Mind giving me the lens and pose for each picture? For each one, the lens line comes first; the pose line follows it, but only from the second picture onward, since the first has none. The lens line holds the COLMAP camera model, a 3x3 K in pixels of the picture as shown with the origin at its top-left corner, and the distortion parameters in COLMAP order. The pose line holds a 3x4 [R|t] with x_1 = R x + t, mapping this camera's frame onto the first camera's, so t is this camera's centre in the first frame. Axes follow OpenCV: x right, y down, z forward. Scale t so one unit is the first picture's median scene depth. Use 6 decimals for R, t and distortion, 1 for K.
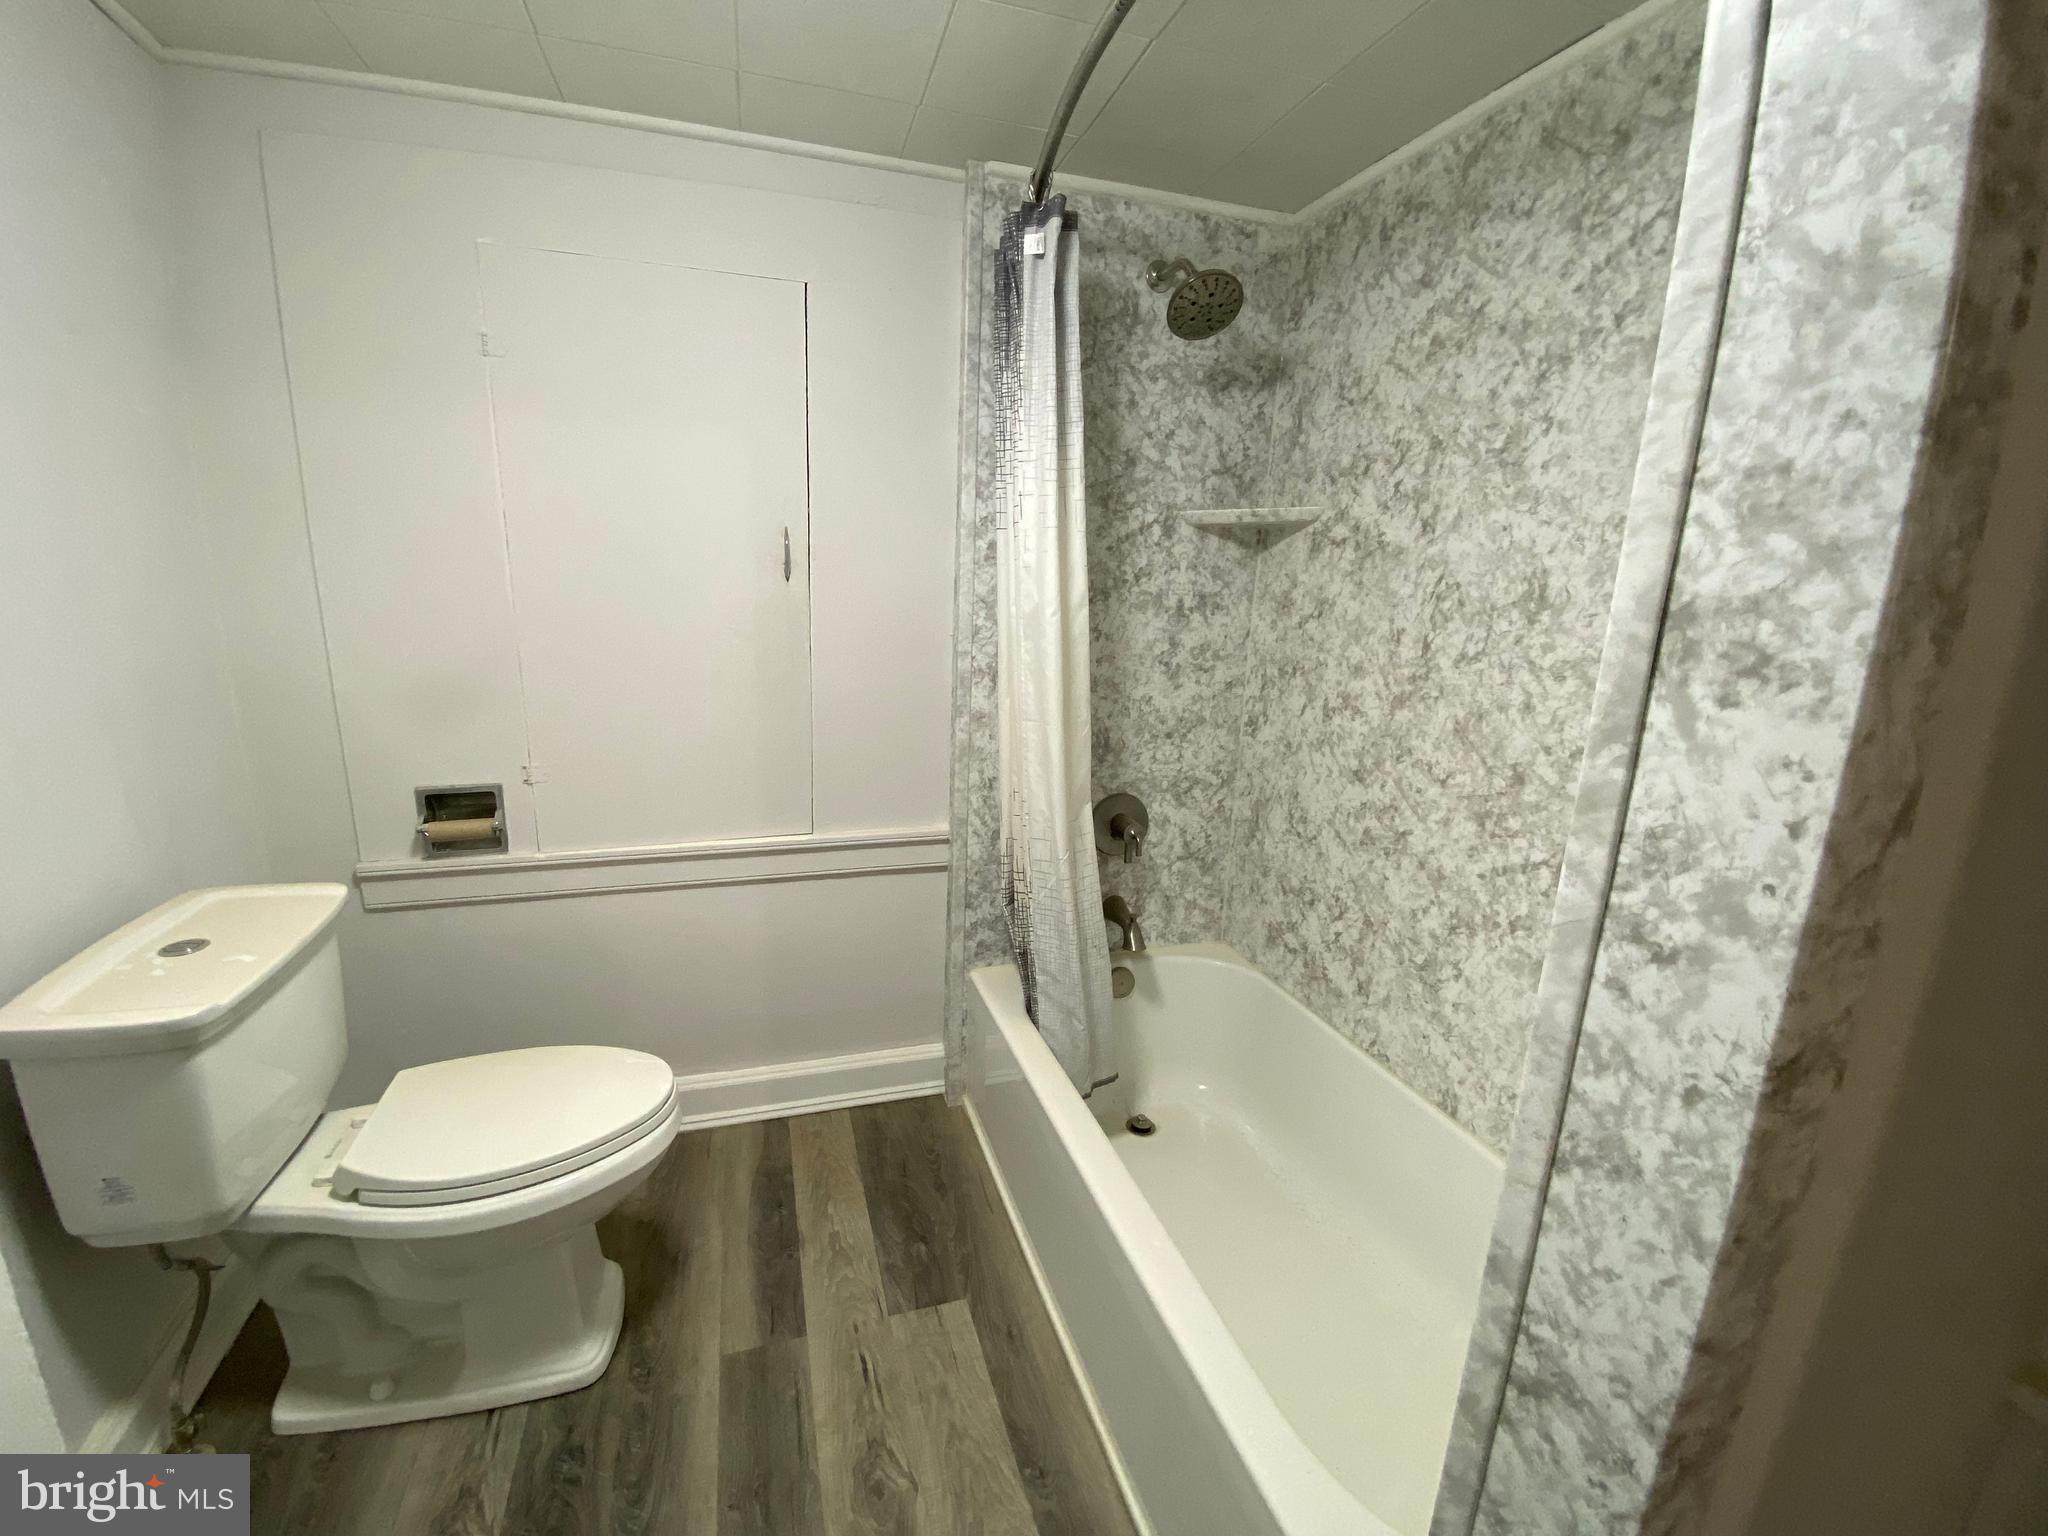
lens RADIAL K [[844.8, 0, 1024.0], [0, 844.8, 768.0], [0, 0, 1]] dist [0.011307, -0.017419]
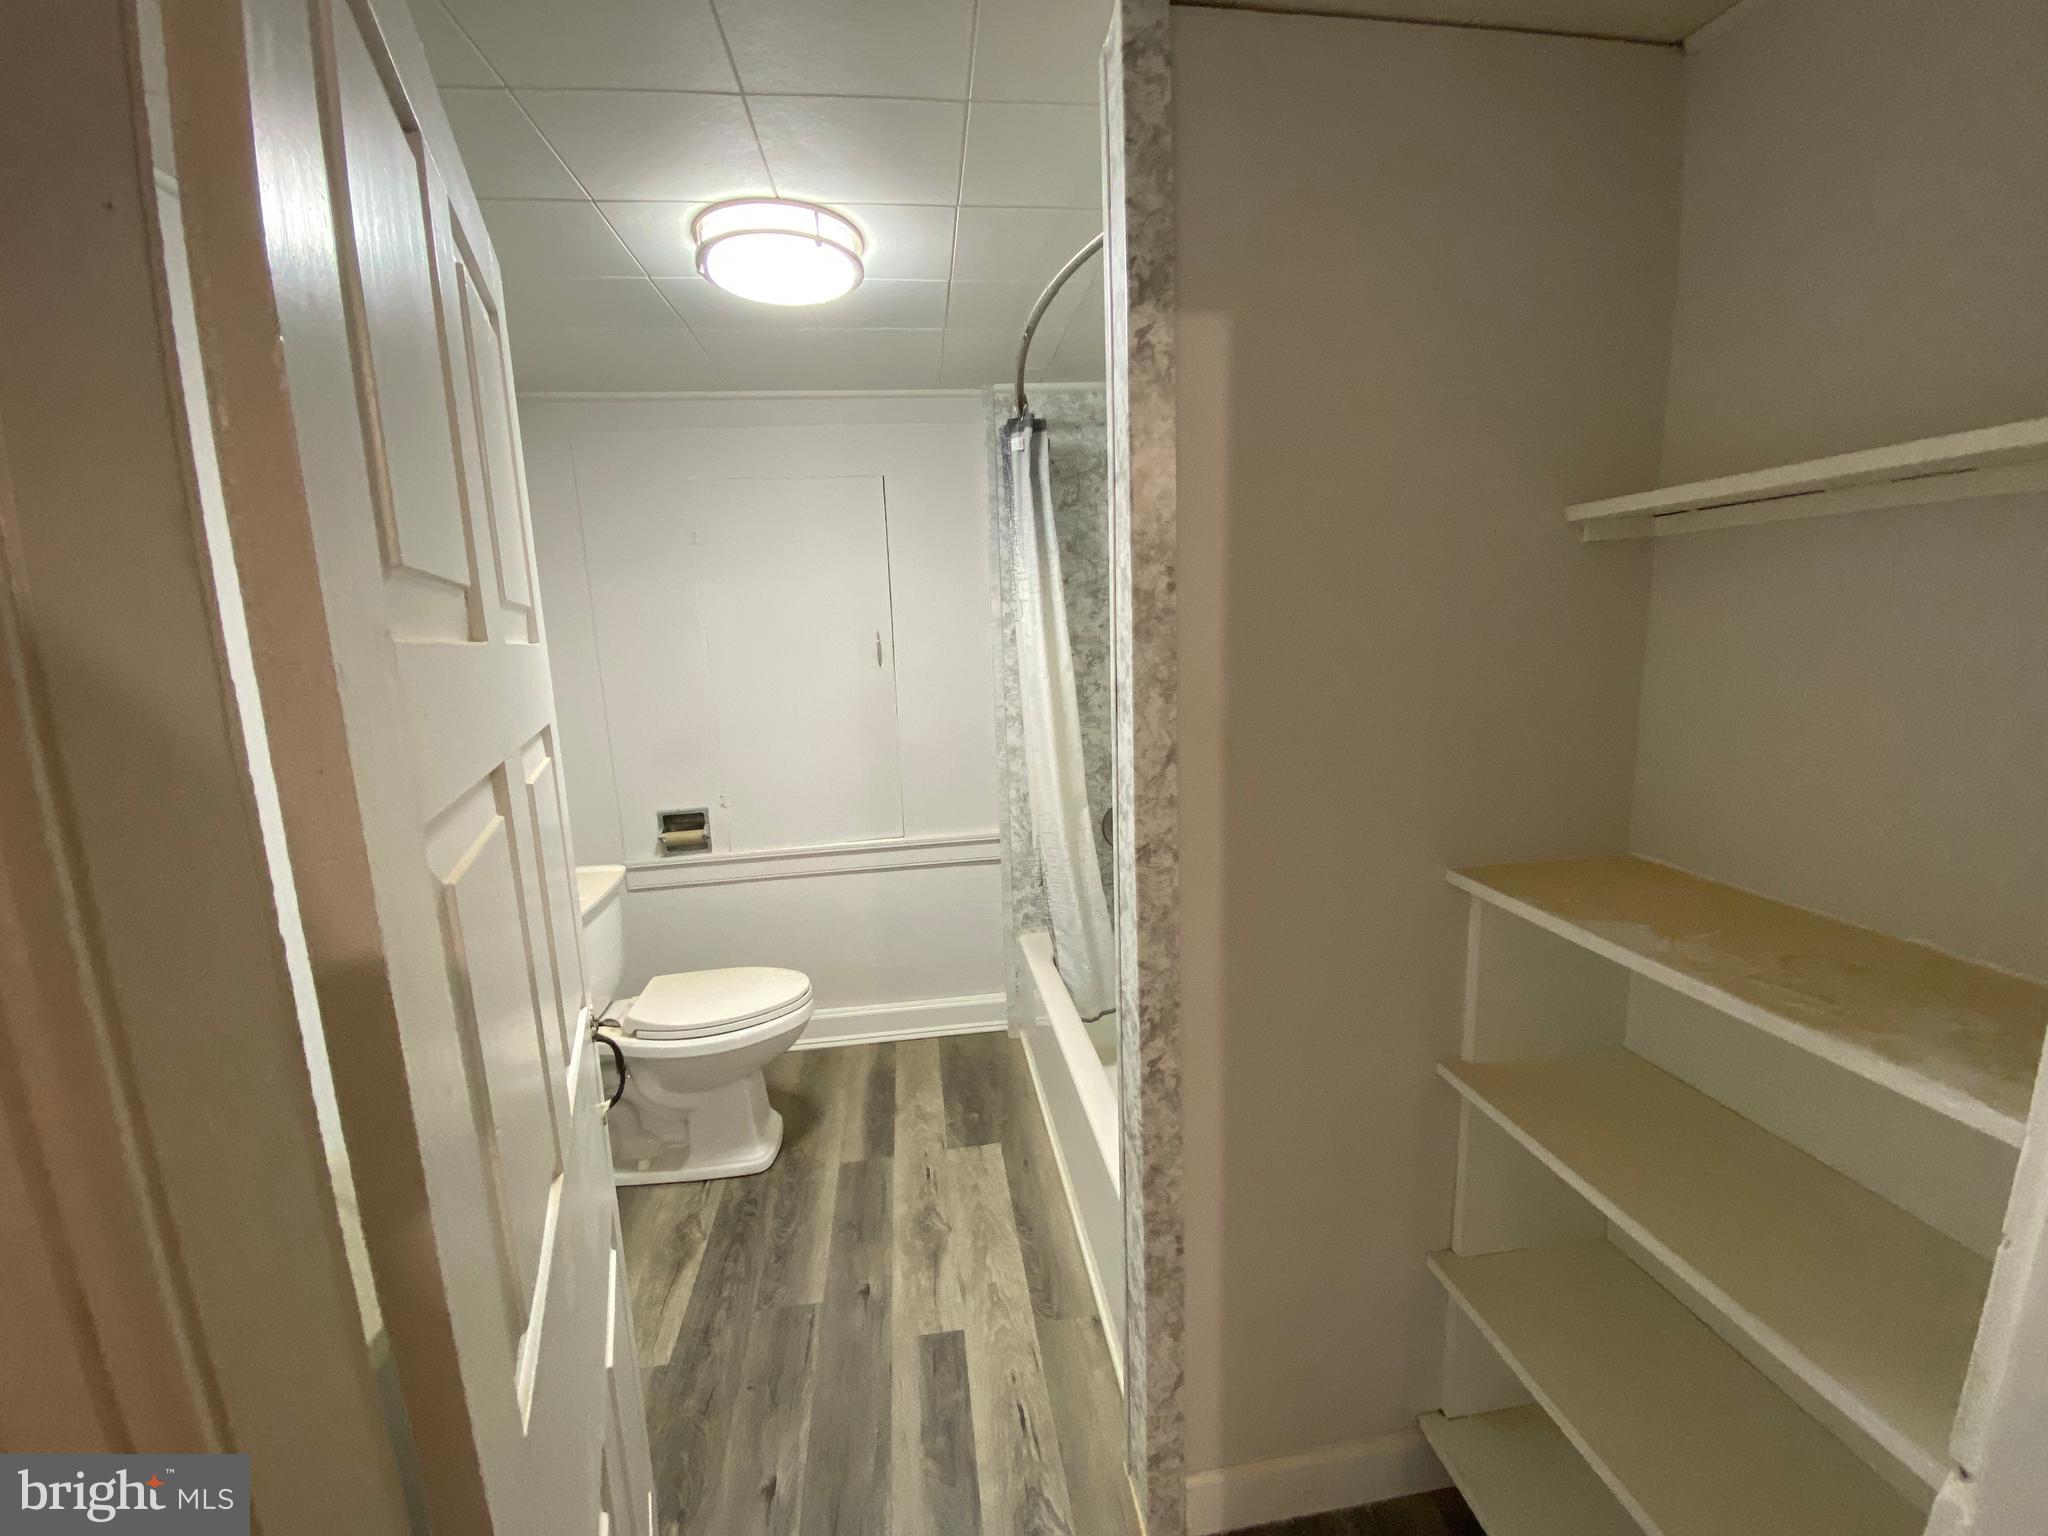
lens RADIAL K [[844.8, 0, 1024.0], [0, 844.8, 768.0], [0, 0, 1]] dist [0.011307, -0.017419]
pose [[0.981951, -0.043738, -0.184008, 0.248518], [0.033491, 0.997730, -0.058431, 0.057686], [0.186145, 0.051214, 0.981187, -0.429361]]
